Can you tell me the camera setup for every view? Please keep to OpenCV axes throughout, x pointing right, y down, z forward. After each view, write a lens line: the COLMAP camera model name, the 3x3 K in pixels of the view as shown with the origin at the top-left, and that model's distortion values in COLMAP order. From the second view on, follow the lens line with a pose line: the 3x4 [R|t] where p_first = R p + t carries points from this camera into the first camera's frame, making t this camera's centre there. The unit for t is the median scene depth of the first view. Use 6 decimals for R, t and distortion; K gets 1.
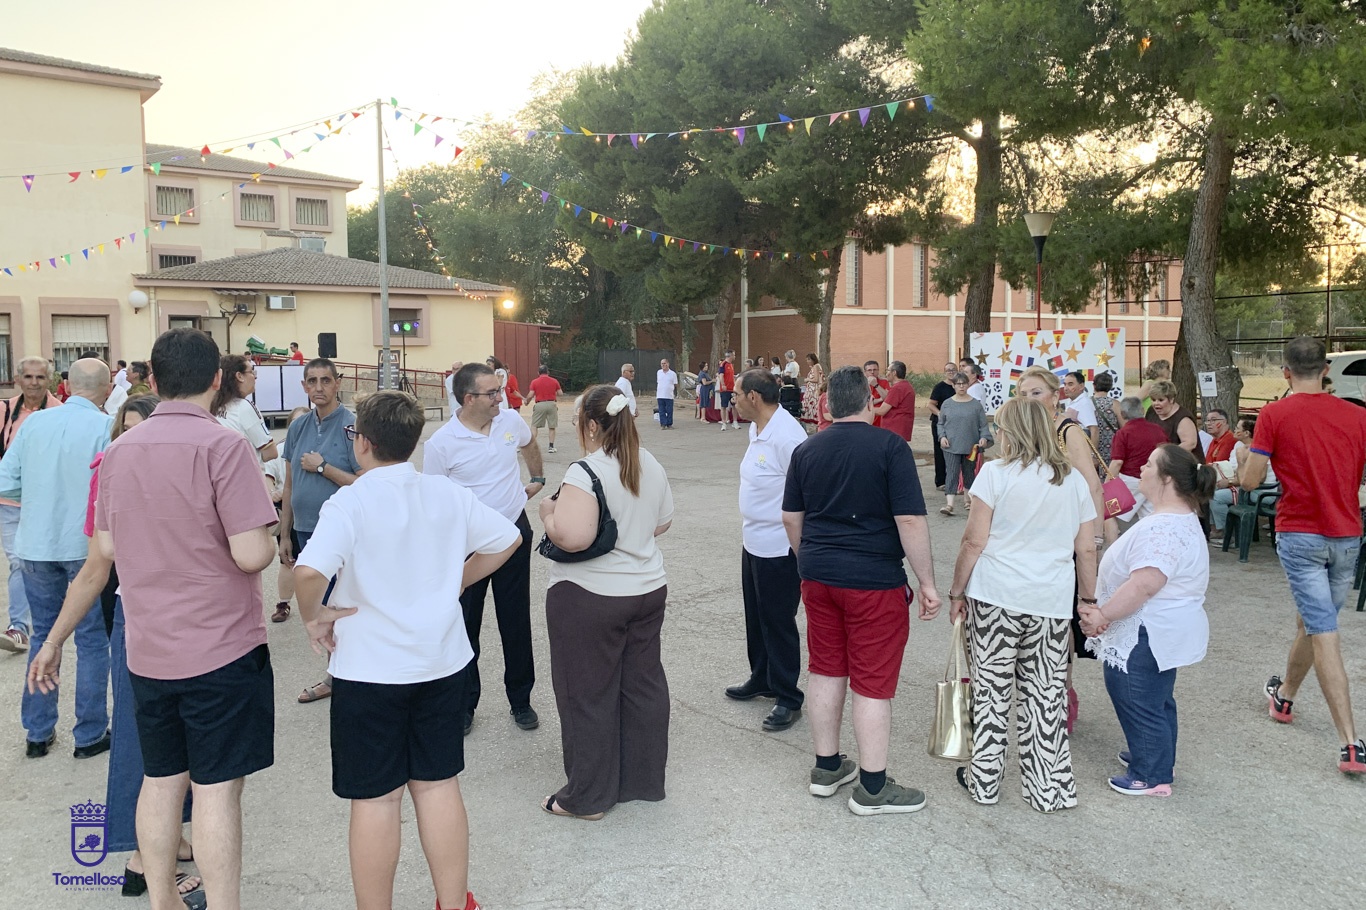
lens RADIAL K [[1048.9, 0, 684.0], [0, 1048.9, 410.8], [0, 0, 1]] dist [0.034100, -0.000864]
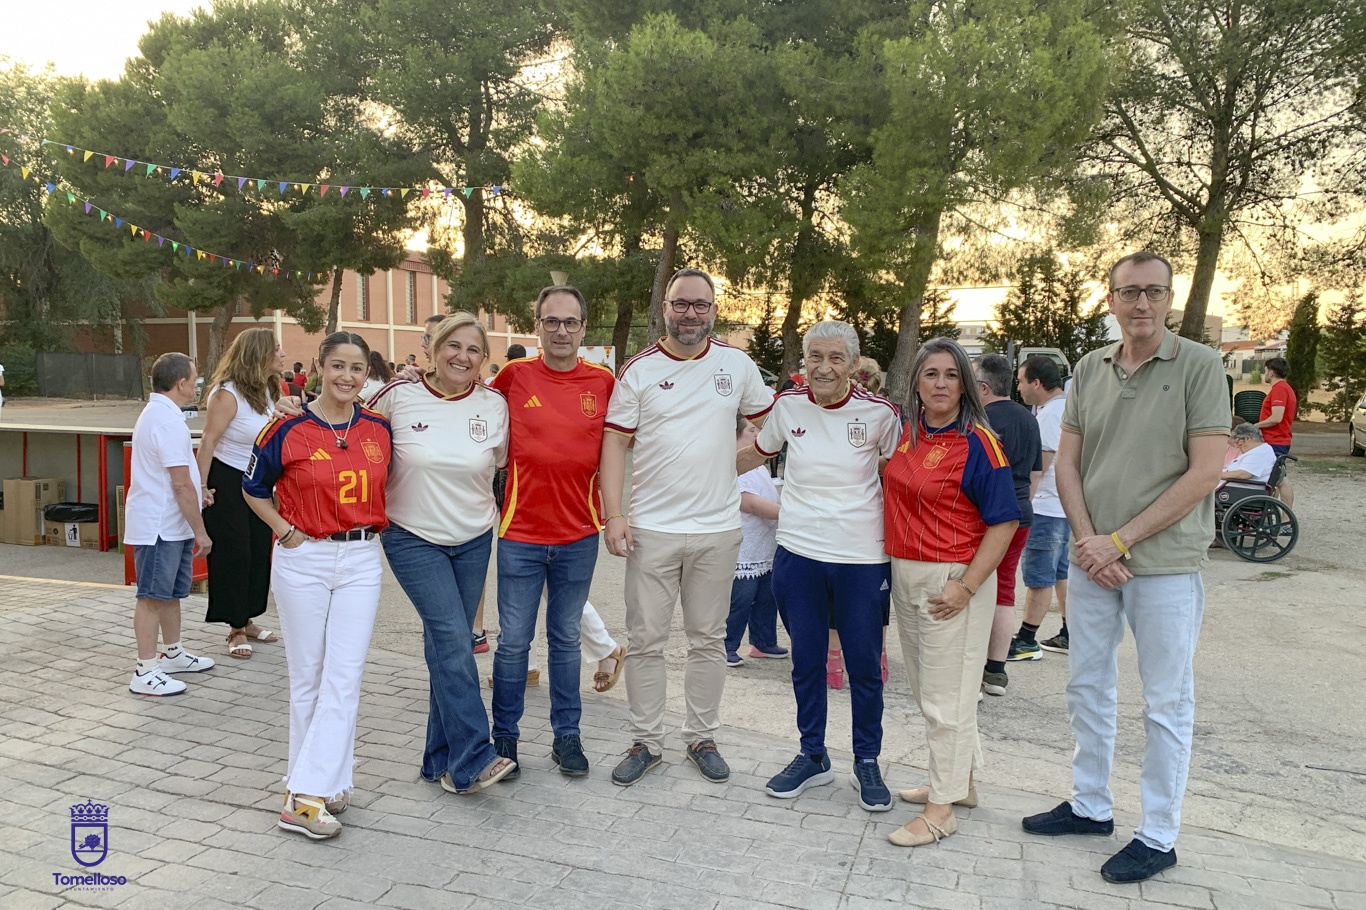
lens RADIAL K [[1054.0, 0, 685.0], [0, 1054.0, 429.0], [0, 0, 1]] dist [0.013442, 0.003198]
pose [[0.836630, -0.013991, 0.547590, -0.182384], [0.011458, 0.999902, 0.008041, 0.017495], [-0.547649, -0.000453, 0.836708, -0.198523]]
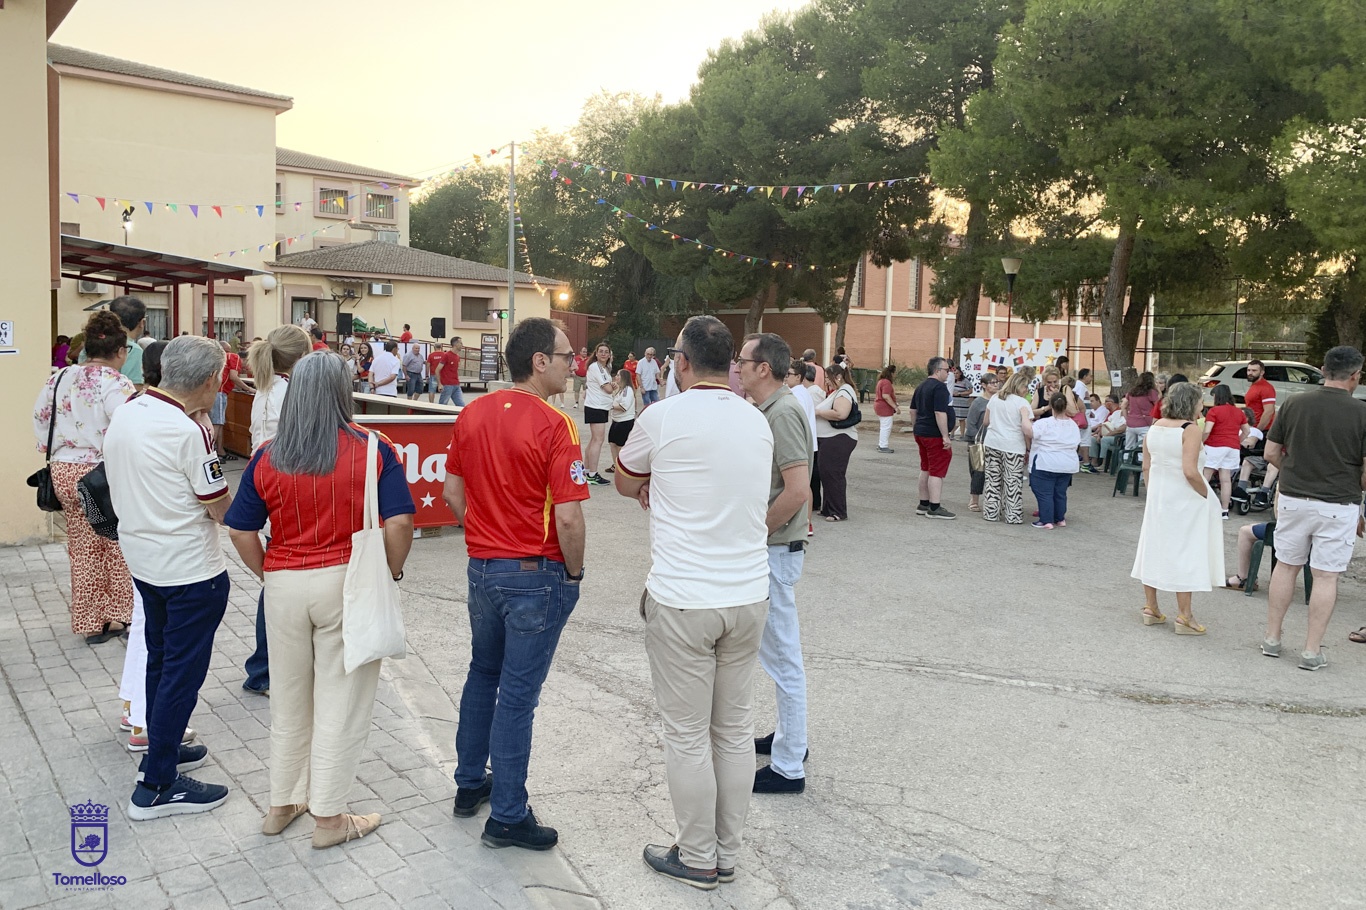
lens RADIAL K [[1048.1, 0, 682.3], [0, 1048.1, 406.7], [0, 0, 1]] dist [0.063811, -0.099984]
pose [[0.999308, 0.034242, 0.014513, -0.066700], [-0.034345, 0.999386, 0.006867, 0.011852], [-0.014269, -0.007361, 0.999871, -0.228865]]
